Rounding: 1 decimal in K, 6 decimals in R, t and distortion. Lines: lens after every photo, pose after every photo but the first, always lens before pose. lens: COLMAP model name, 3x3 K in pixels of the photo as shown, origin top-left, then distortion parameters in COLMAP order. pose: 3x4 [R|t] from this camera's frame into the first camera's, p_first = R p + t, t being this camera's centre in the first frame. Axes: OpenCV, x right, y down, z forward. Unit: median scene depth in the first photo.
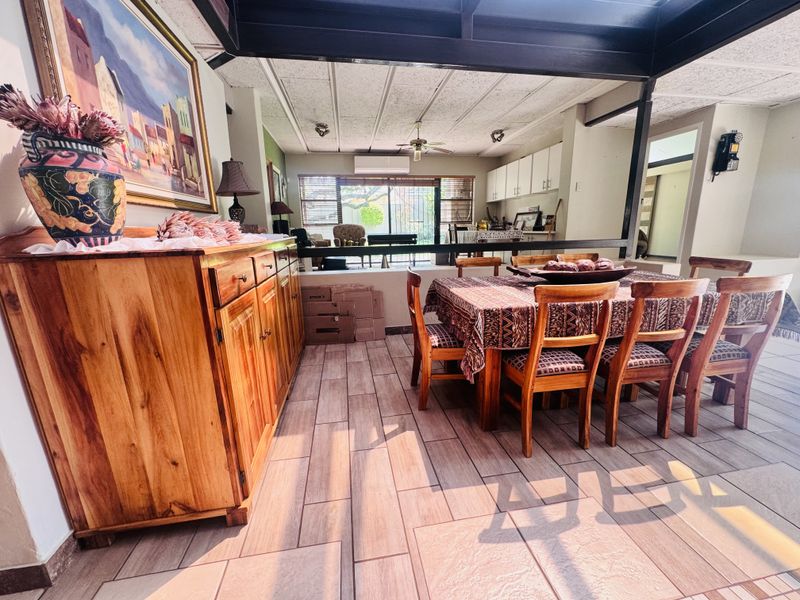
lens RADIAL K [[320.2, 0, 401.5], [0, 320.2, 299.6], [0, 0, 1]] dist [-0.000081, -0.000346]
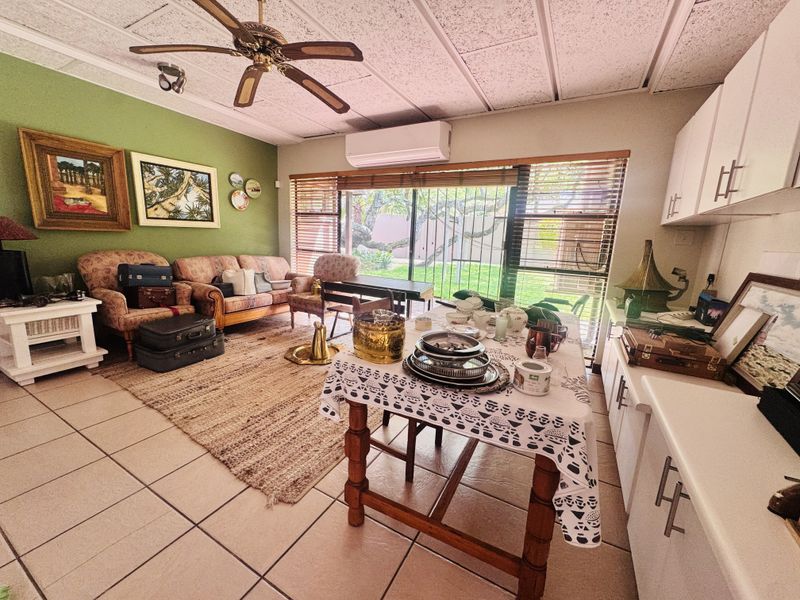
lens RADIAL K [[320.2, 0, 401.0], [0, 320.2, 298.8], [0, 0, 1]] dist [-0.000081, -0.000346]
pose [[0.778335, 0.170241, -0.604328, 0.301413], [-0.193599, 0.980711, 0.026926, -0.203239], [0.597255, 0.096040, 0.796281, 0.638886]]
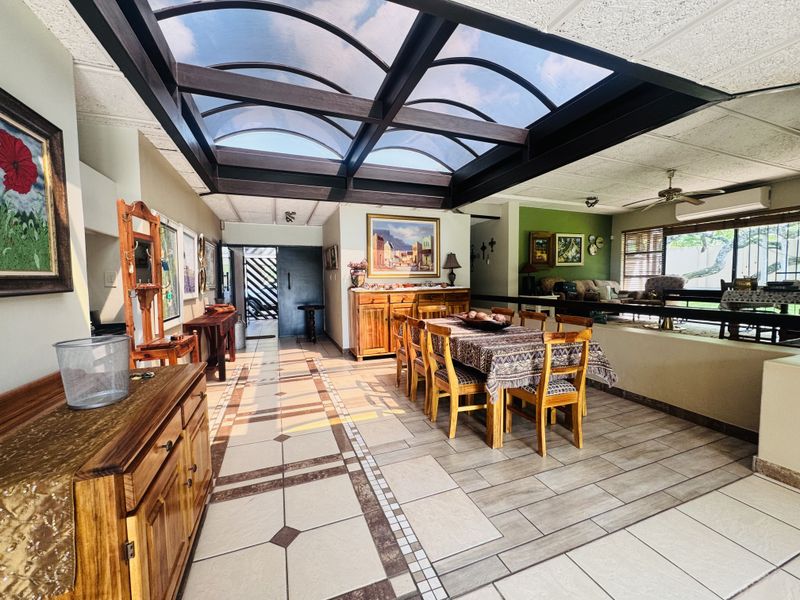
lens RADIAL K [[320.2, 0, 400.1], [0, 320.2, 297.9], [0, 0, 1]] dist [-0.000081, -0.000346]
pose [[0.193591, 0.074210, -0.978272, 0.613098], [-0.205918, 0.977998, 0.033440, -0.051441], [0.959229, 0.194970, 0.204613, 0.101384]]
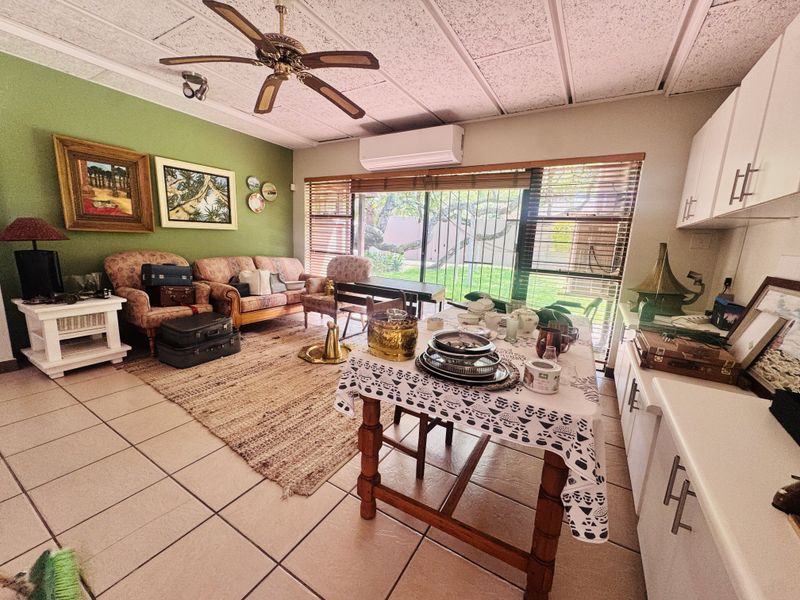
lens RADIAL K [[320.2, 0, 401.1], [0, 320.2, 299.0], [0, 0, 1]] dist [-0.000081, -0.000346]
pose [[0.755986, 0.174436, -0.630918, 0.304214], [-0.202681, 0.978851, 0.027773, -0.201954], [0.622419, 0.106879, 0.775353, 0.633437]]
